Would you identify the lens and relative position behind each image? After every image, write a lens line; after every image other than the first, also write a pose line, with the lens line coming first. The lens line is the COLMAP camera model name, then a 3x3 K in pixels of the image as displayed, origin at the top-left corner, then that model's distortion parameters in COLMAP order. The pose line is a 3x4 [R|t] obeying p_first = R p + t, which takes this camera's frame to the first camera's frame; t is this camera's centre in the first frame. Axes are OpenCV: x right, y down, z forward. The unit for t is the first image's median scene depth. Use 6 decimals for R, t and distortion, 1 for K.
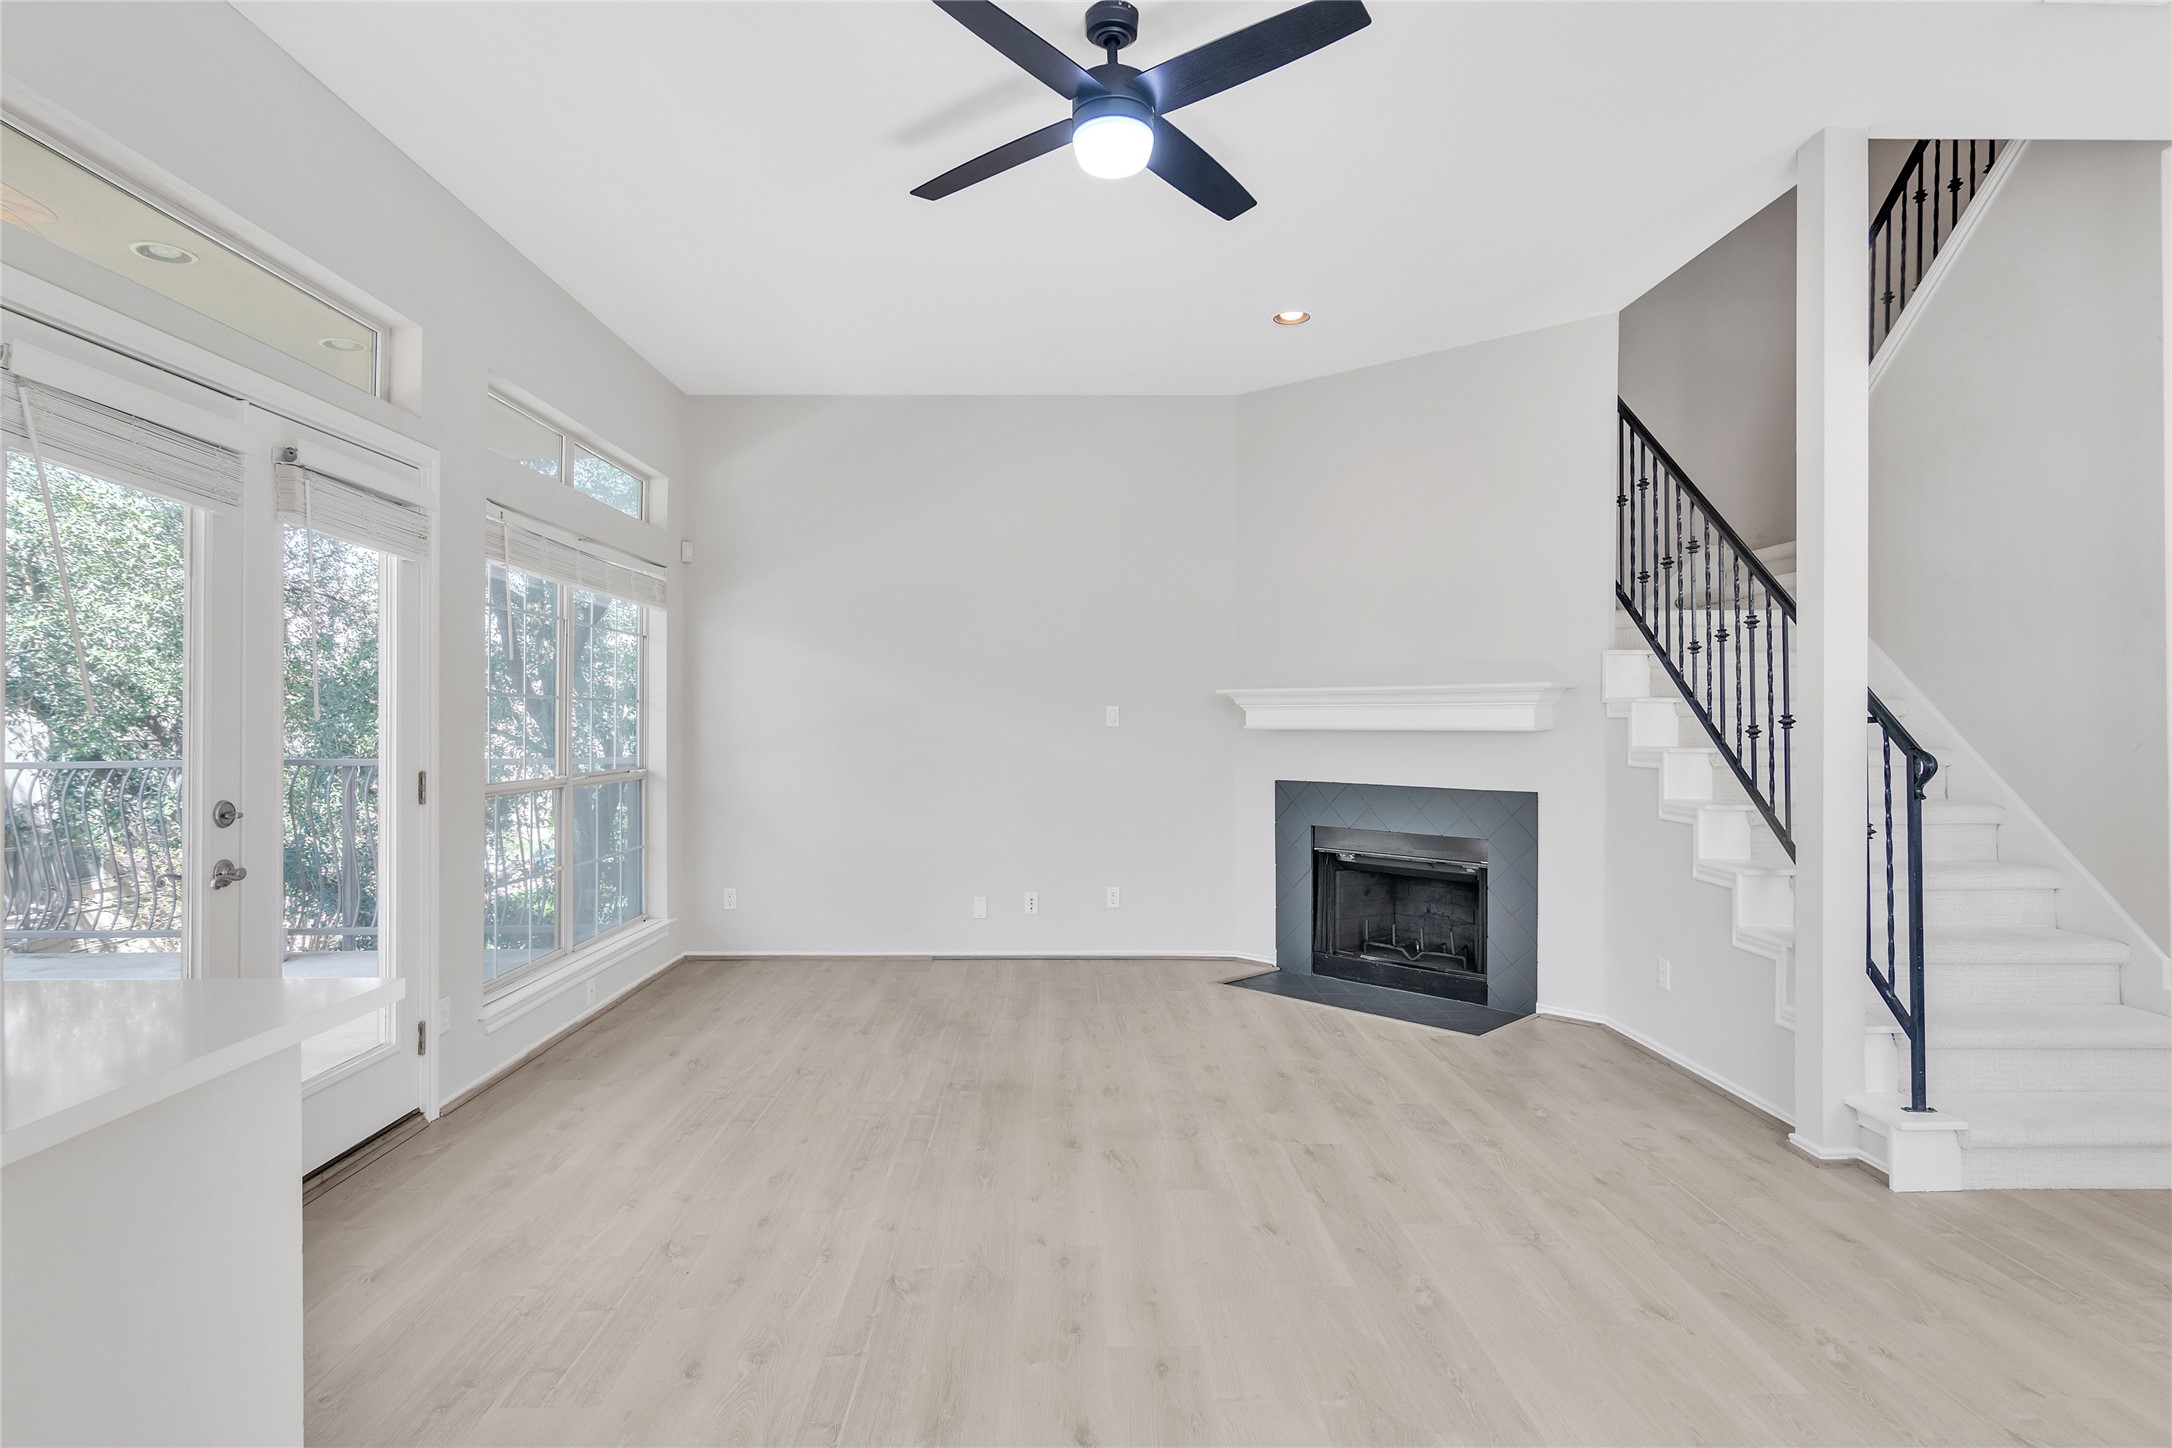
lens RADIAL K [[1129.9, 0, 1108.2], [0, 1129.9, 715.5], [0, 0, 1]] dist [-0.004994, 0.004943]
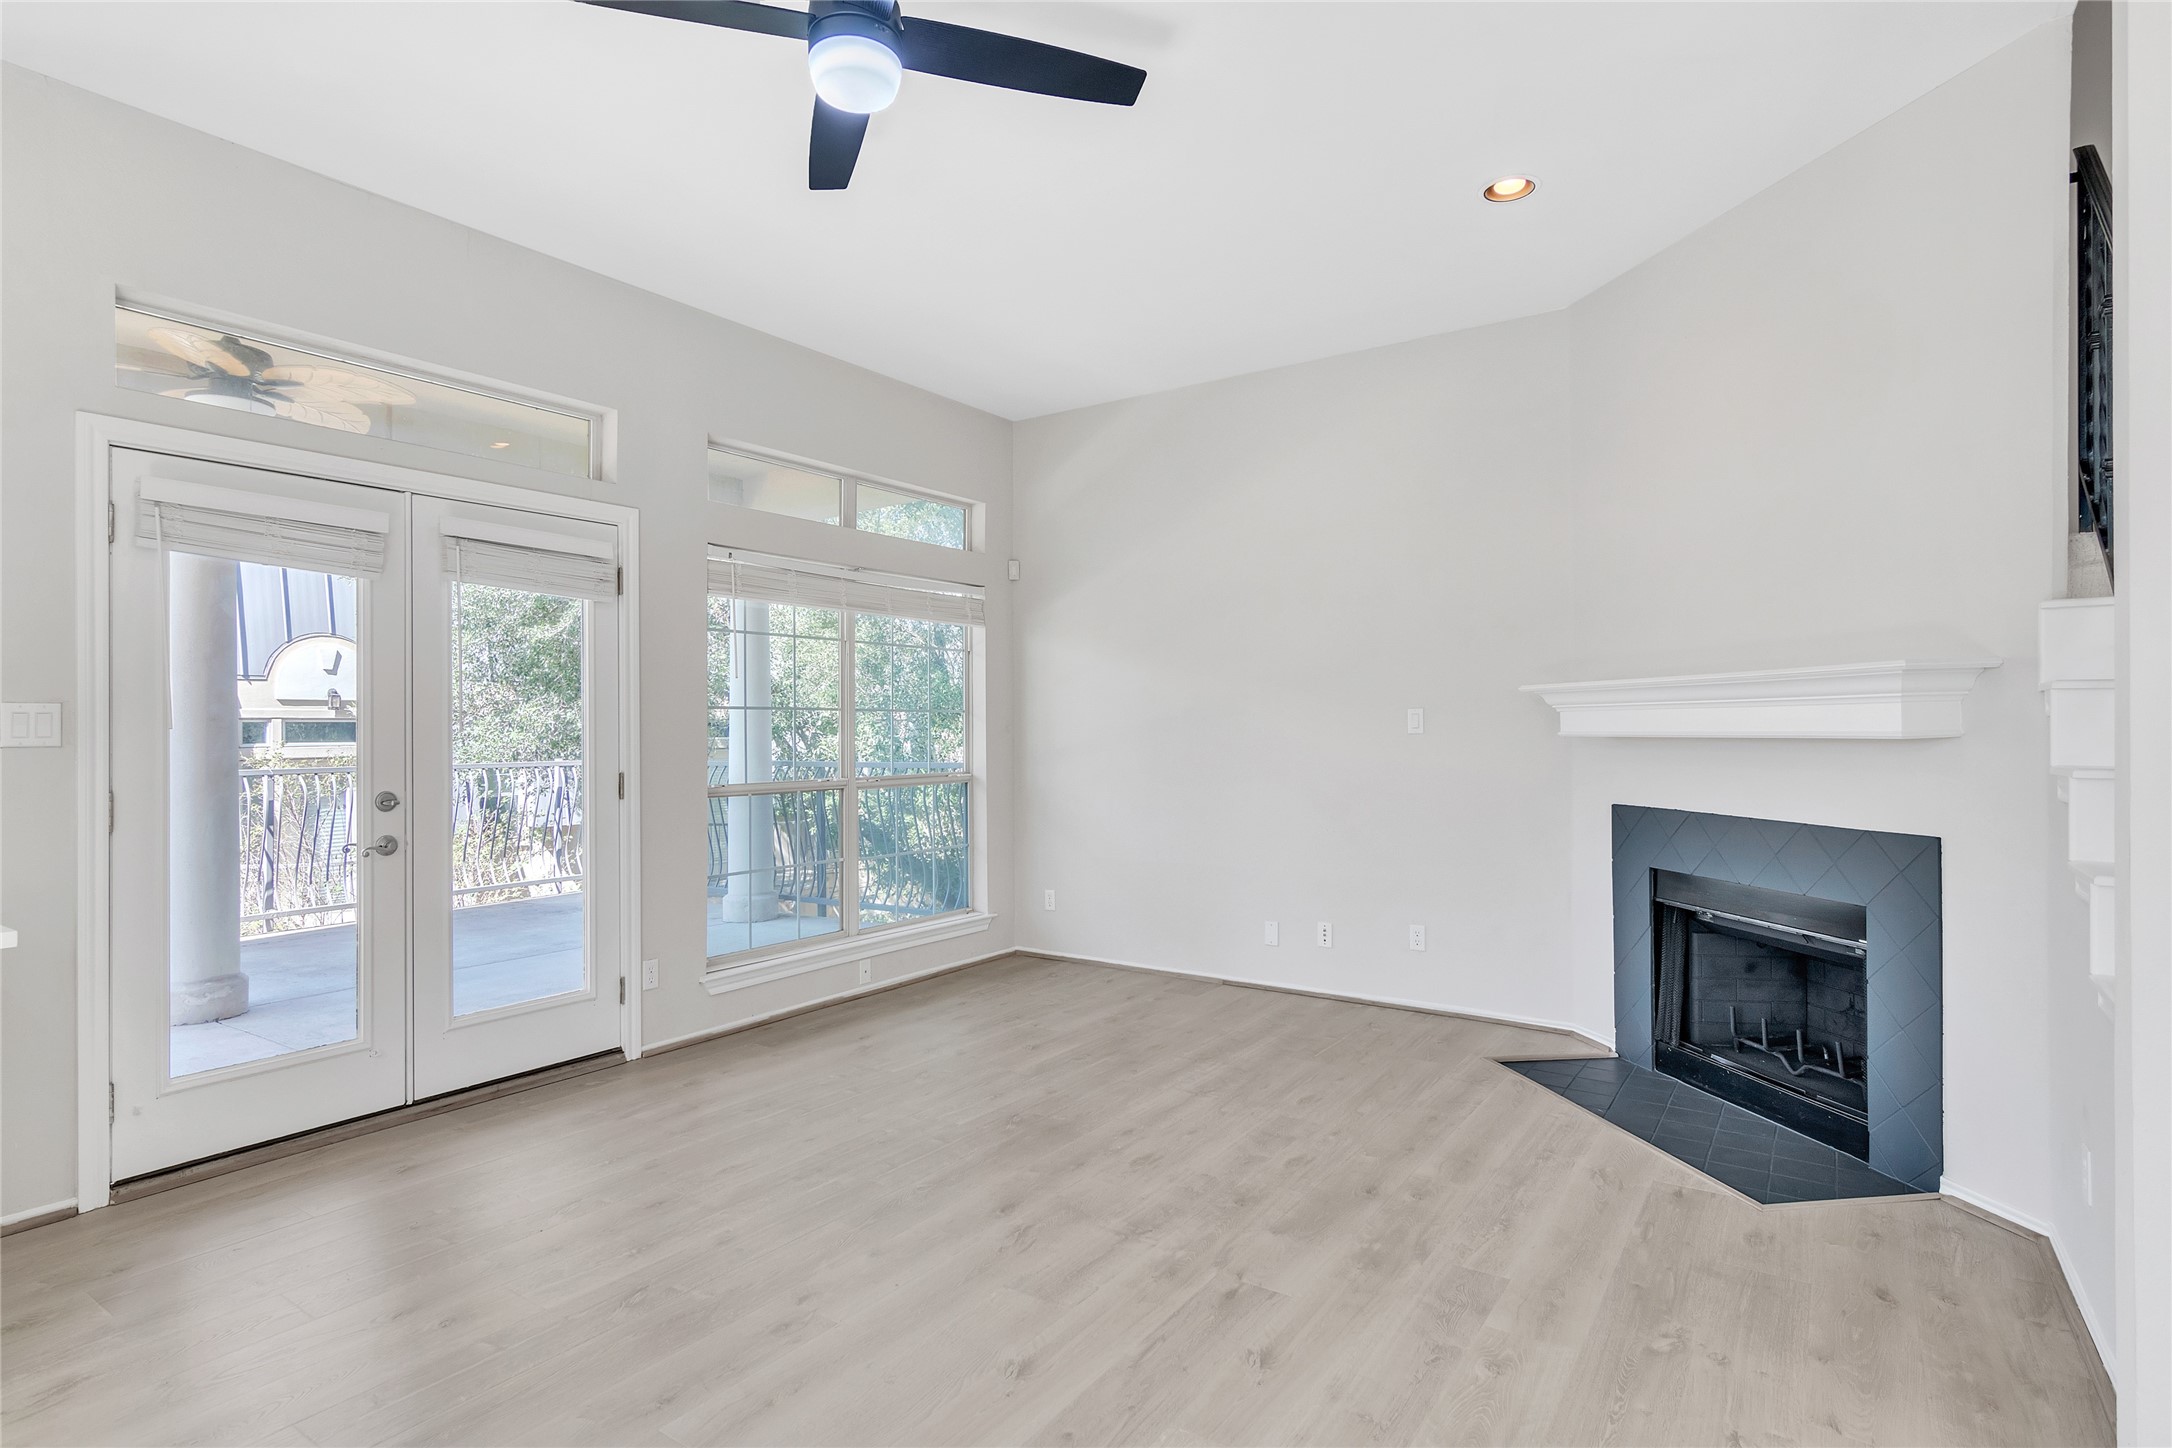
lens RADIAL K [[1129.9, 0, 1104.5], [0, 1129.9, 723.0], [0, 0, 1]] dist [-0.004994, 0.004943]
pose [[0.805671, -0.008200, -0.592307, 0.452955], [0.008917, 0.999959, -0.001715, 0.002371], [0.592297, -0.003900, 0.805710, 0.272900]]
